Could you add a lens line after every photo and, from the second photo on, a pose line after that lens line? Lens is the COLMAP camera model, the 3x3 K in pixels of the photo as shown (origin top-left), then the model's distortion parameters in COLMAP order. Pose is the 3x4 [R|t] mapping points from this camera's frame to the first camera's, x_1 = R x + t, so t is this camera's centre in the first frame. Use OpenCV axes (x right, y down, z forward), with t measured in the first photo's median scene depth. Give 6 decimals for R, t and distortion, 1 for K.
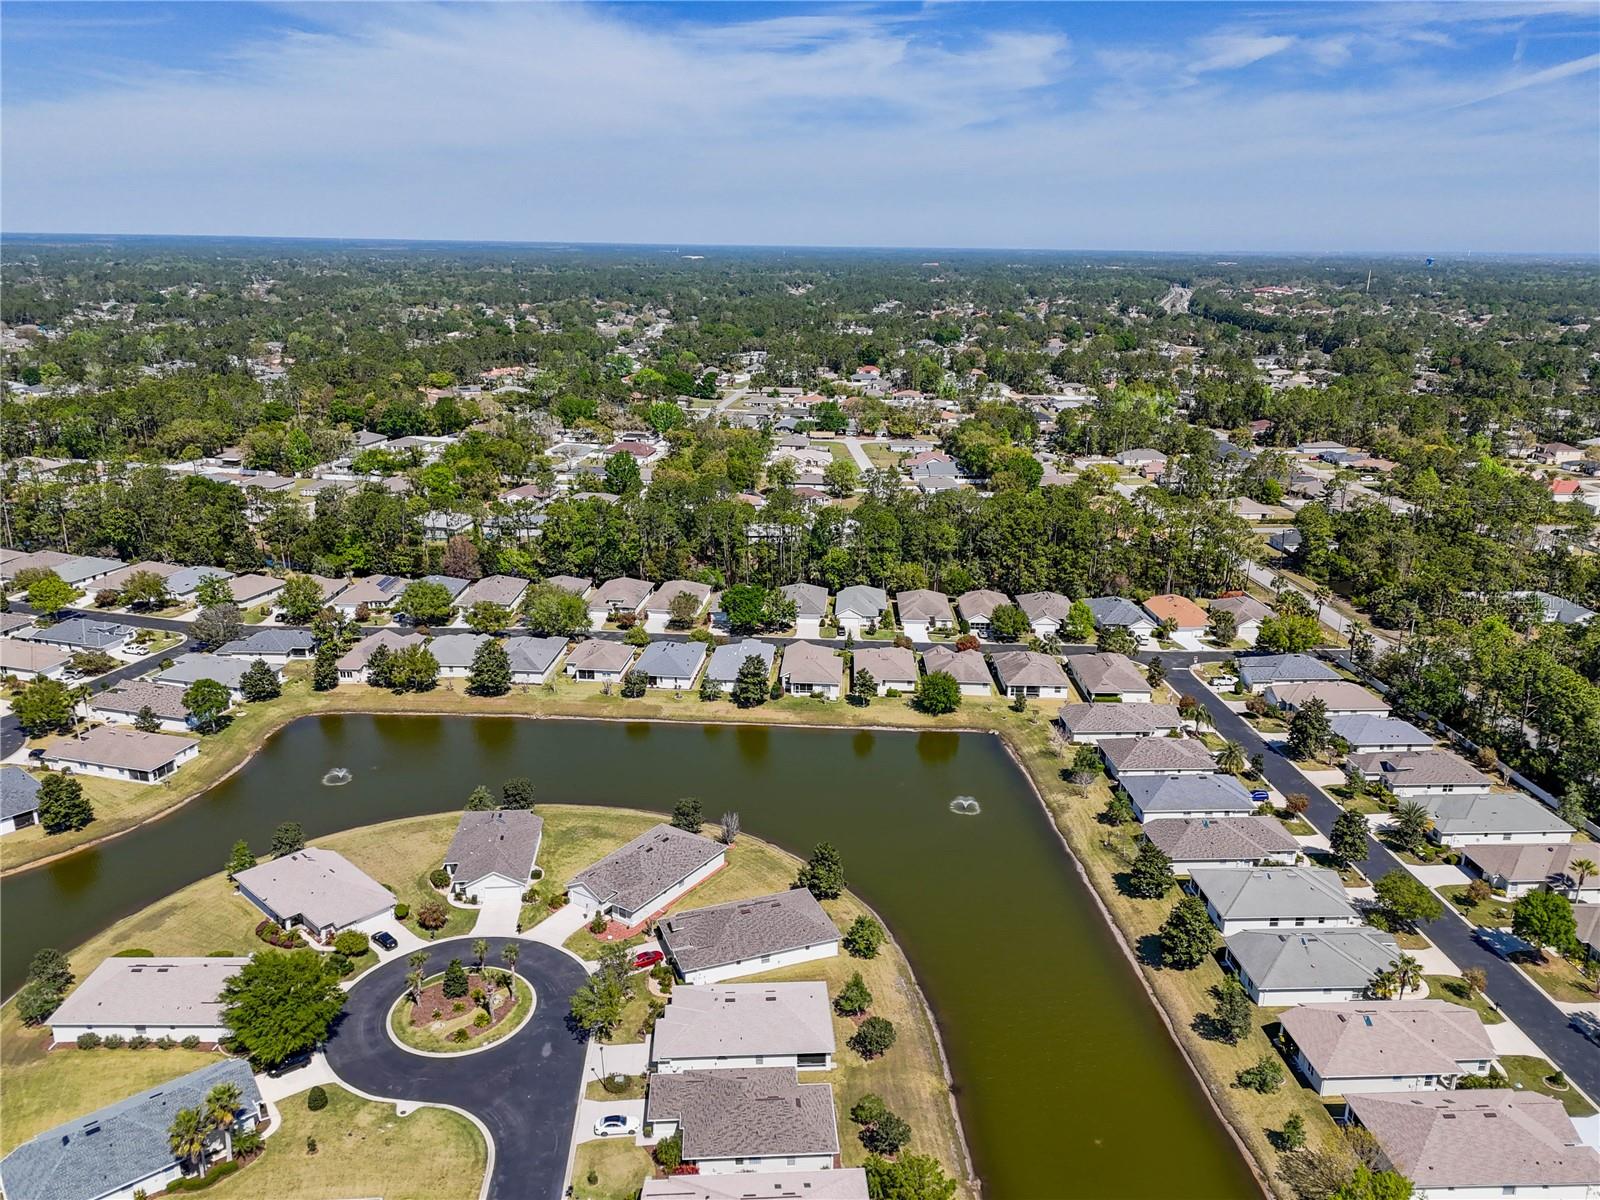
lens RADIAL K [[1175.0, 0, 795.0], [0, 1175.0, 596.0], [0, 0, 1]] dist [0.087231, -0.092364]
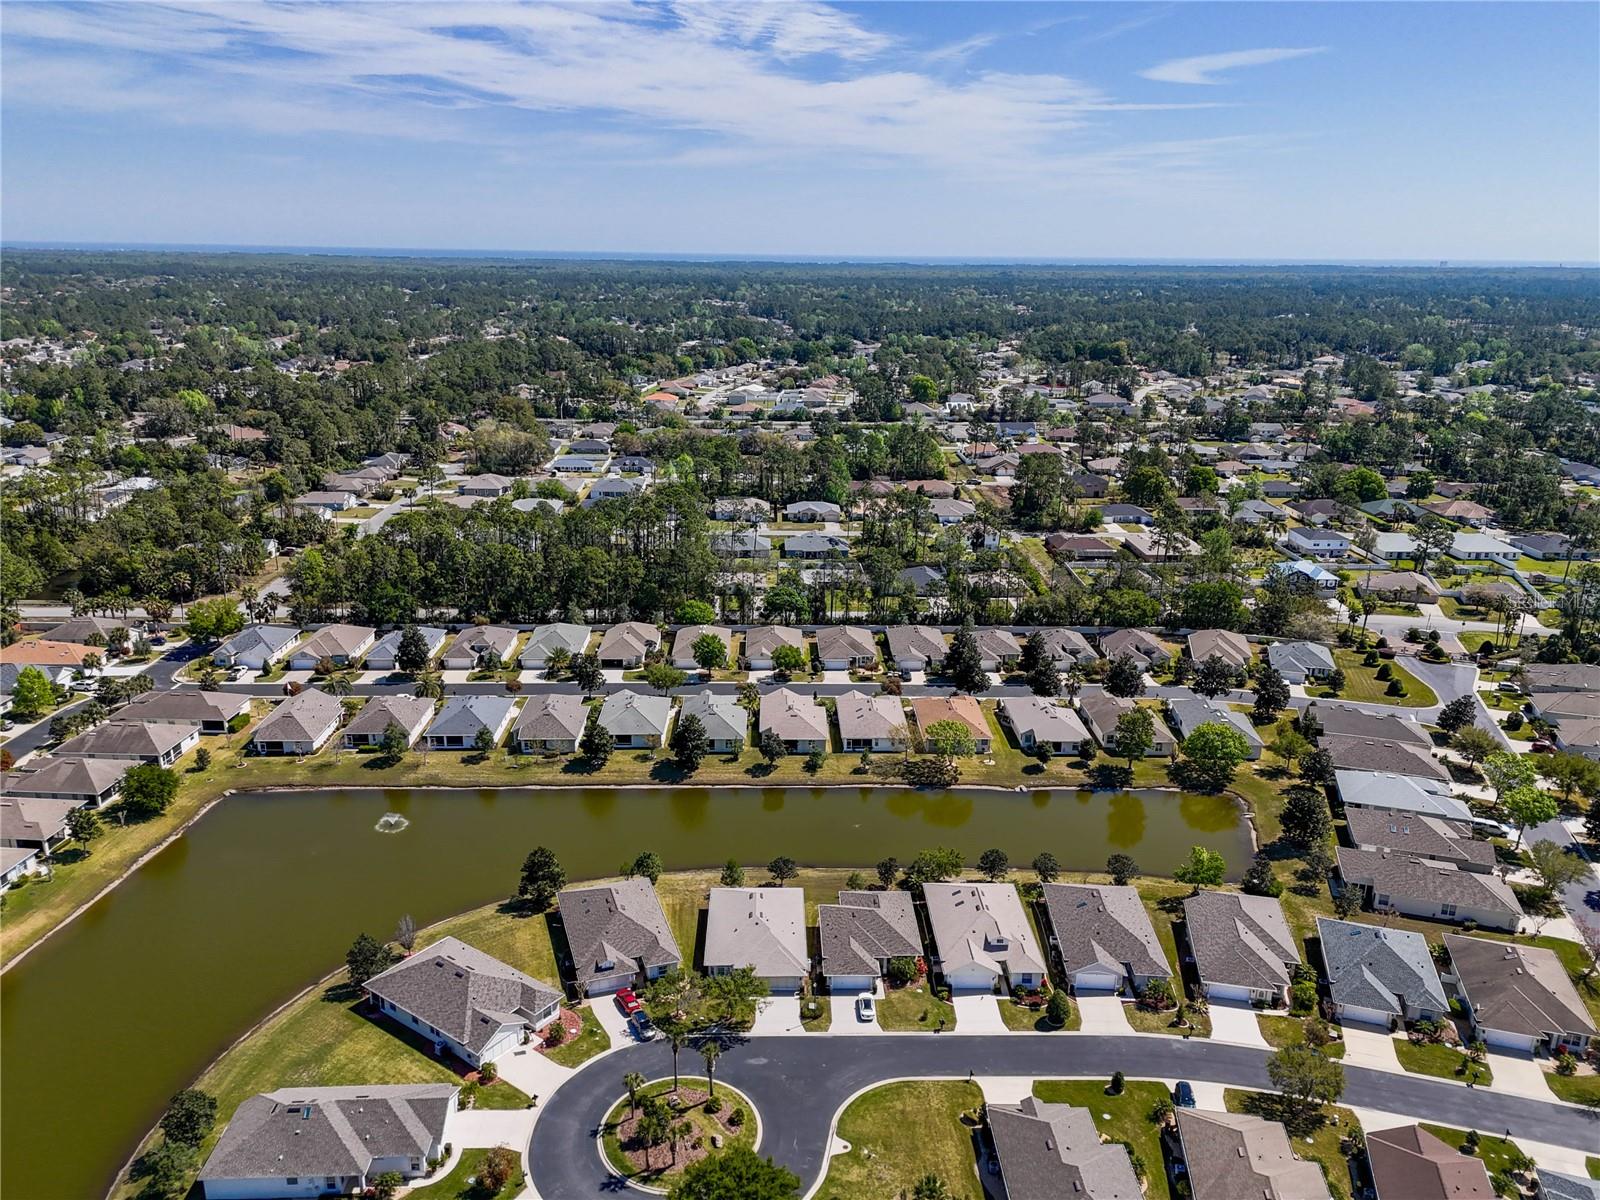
lens RADIAL K [[1175.2, 0, 800.7], [0, 1175.2, 602.2], [0, 0, 1]] dist [0.084279, -0.084356]
pose [[0.035735, -0.297245, 0.954132, -0.616988], [0.275883, 0.920576, 0.276458, -0.142380], [-0.960527, 0.253350, 0.114902, 0.442517]]
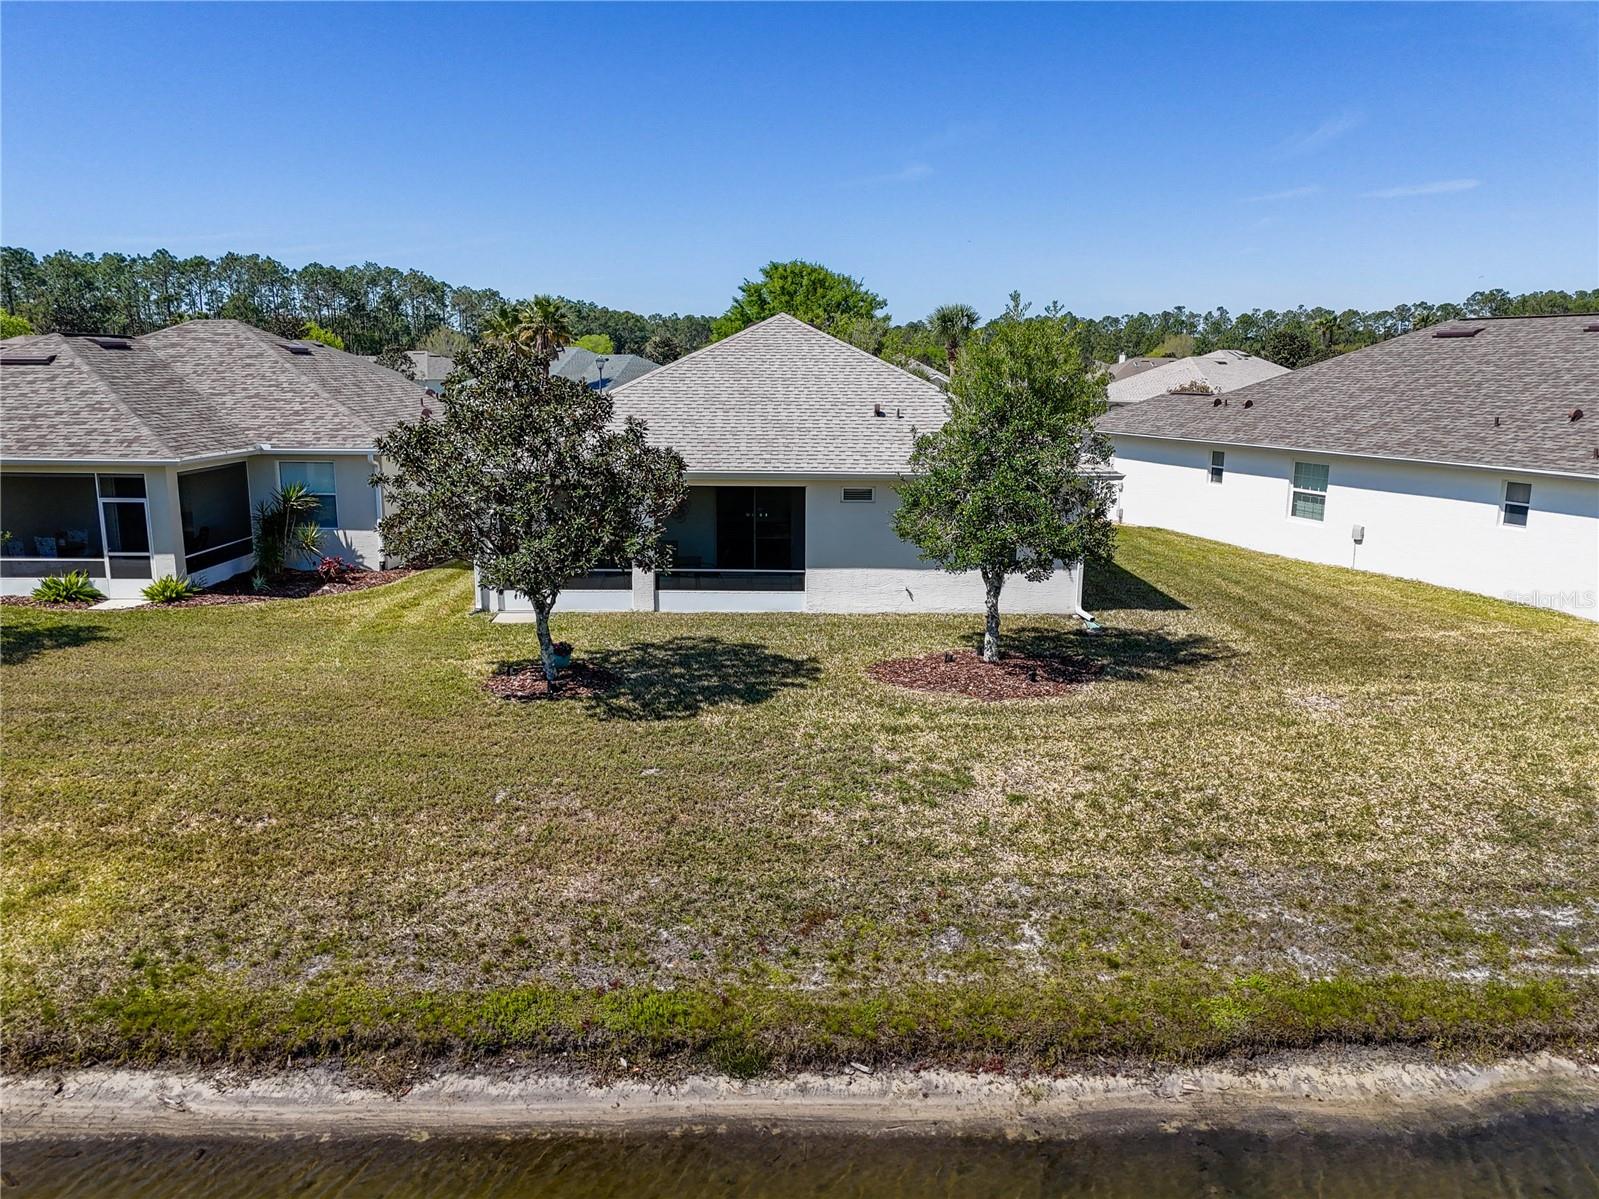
lens RADIAL K [[1174.4, 0, 800.2], [0, 1174.4, 601.7], [0, 0, 1]] dist [0.084279, -0.084356]
pose [[-0.046503, 0.186419, -0.981369, 0.112881], [-0.294155, 0.936315, 0.191800, 0.201155], [0.954626, 0.297593, 0.011295, 0.598461]]
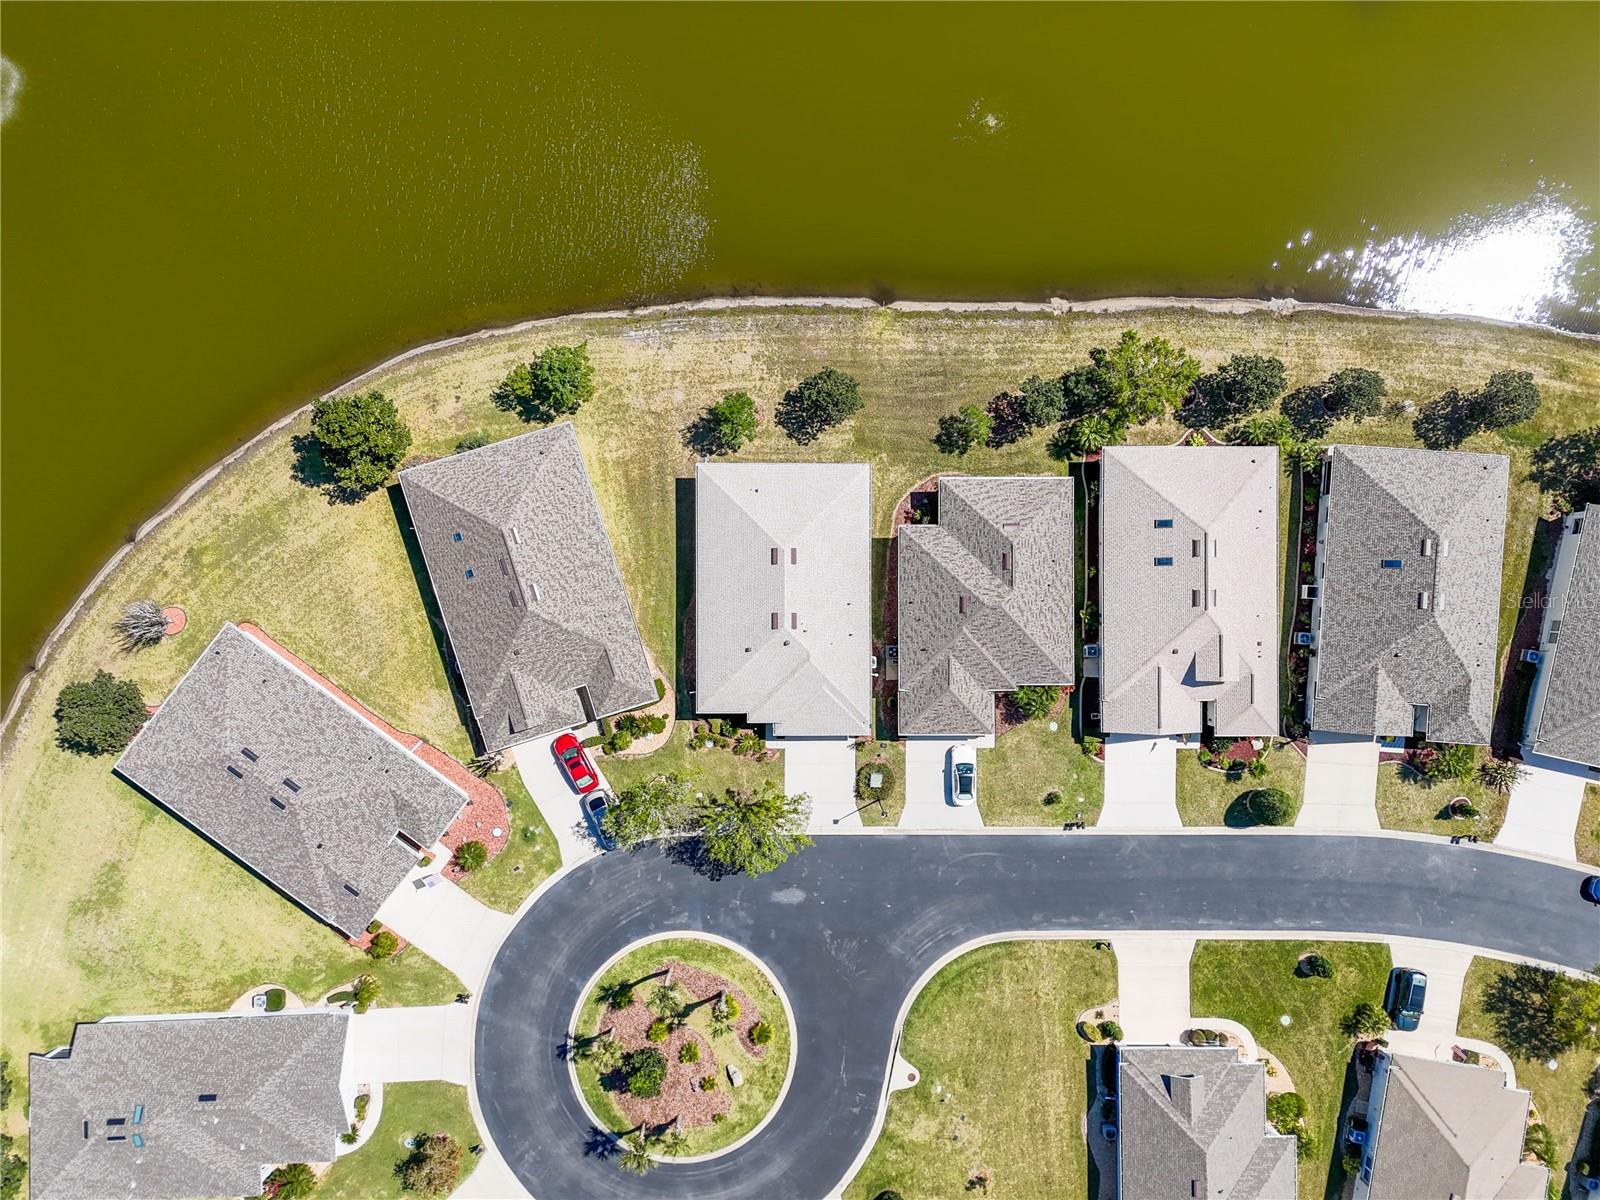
lens RADIAL K [[1175.2, 0, 800.7], [0, 1175.2, 602.2], [0, 0, 1]] dist [0.084279, -0.084356]
pose [[0.059153, -0.998222, -0.007390, -0.023427], [0.258766, 0.008184, 0.965906, -0.149982], [-0.964127, -0.059049, 0.258789, 0.490160]]
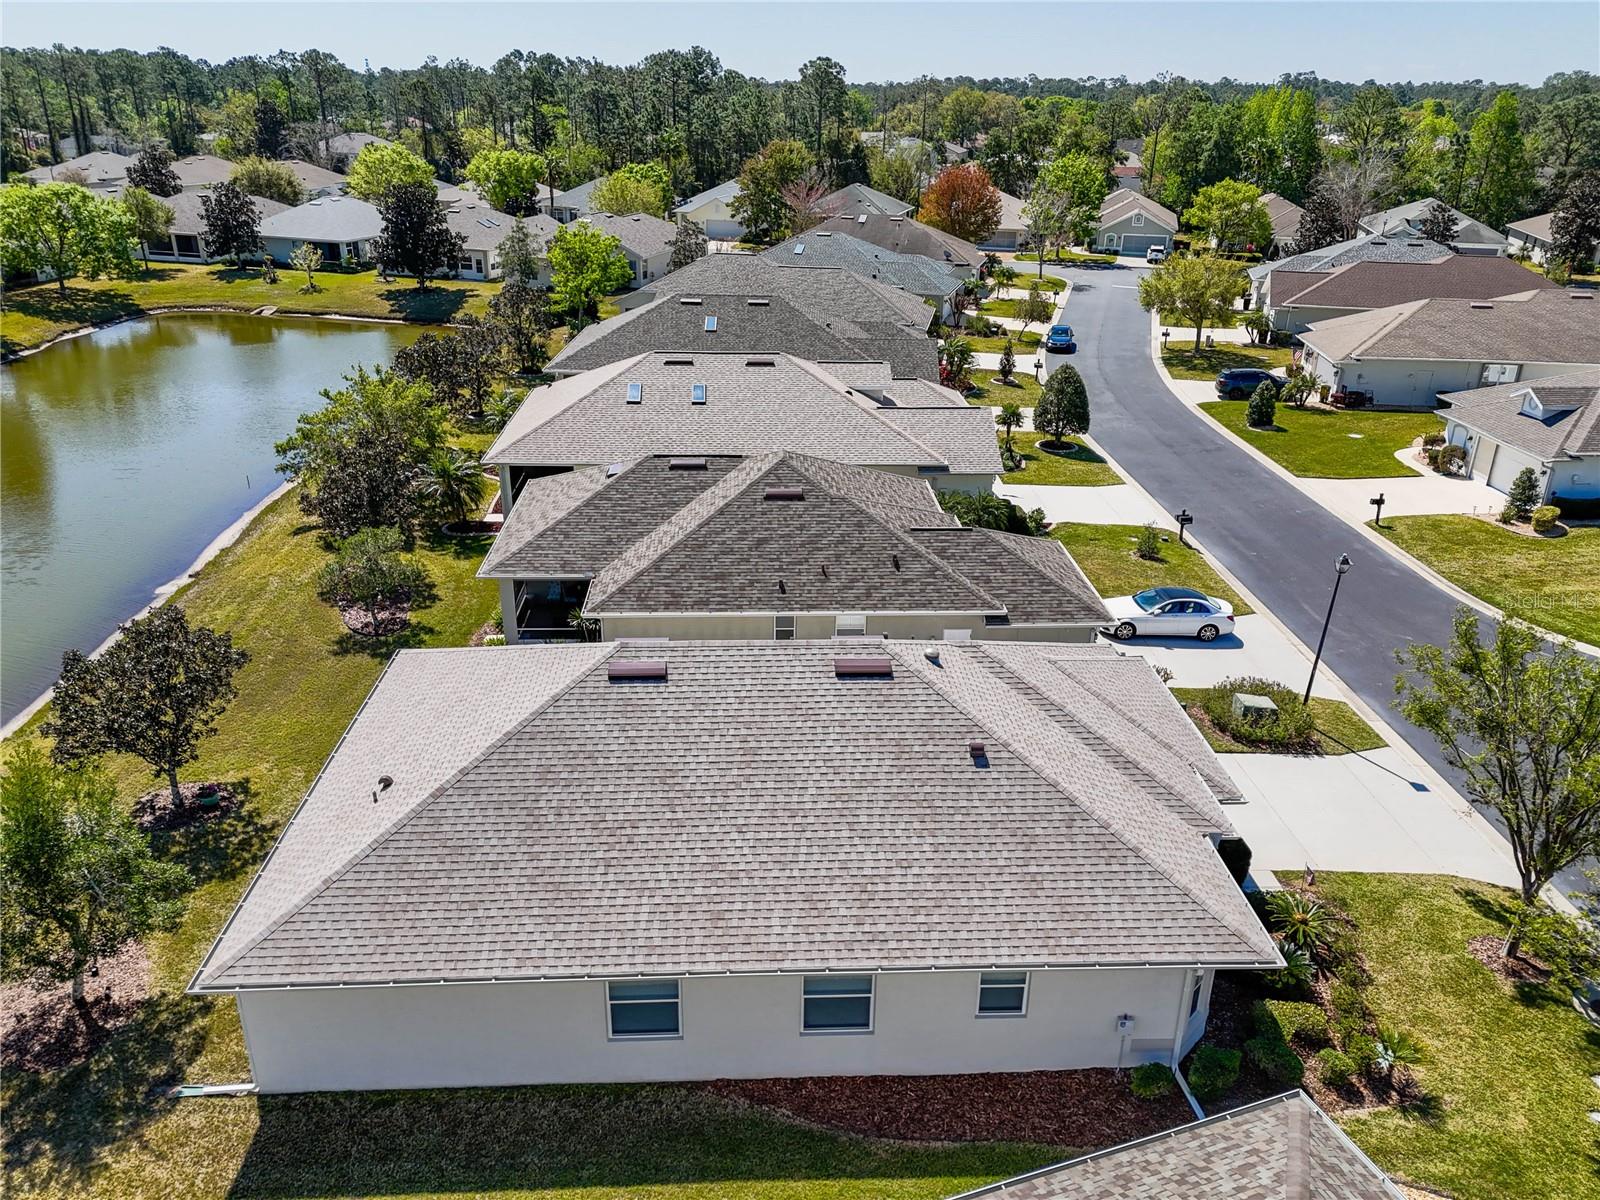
lens RADIAL K [[1169.1, 0, 800.0], [0, 1169.1, 600.0], [0, 0, 1]] dist [0.081922, -0.071207]
pose [[-0.999639, -0.026863, 0.000820, -0.026645], [-0.020129, 0.768547, 0.639477, 0.126503], [-0.017808, 0.639230, -0.768810, 0.667717]]
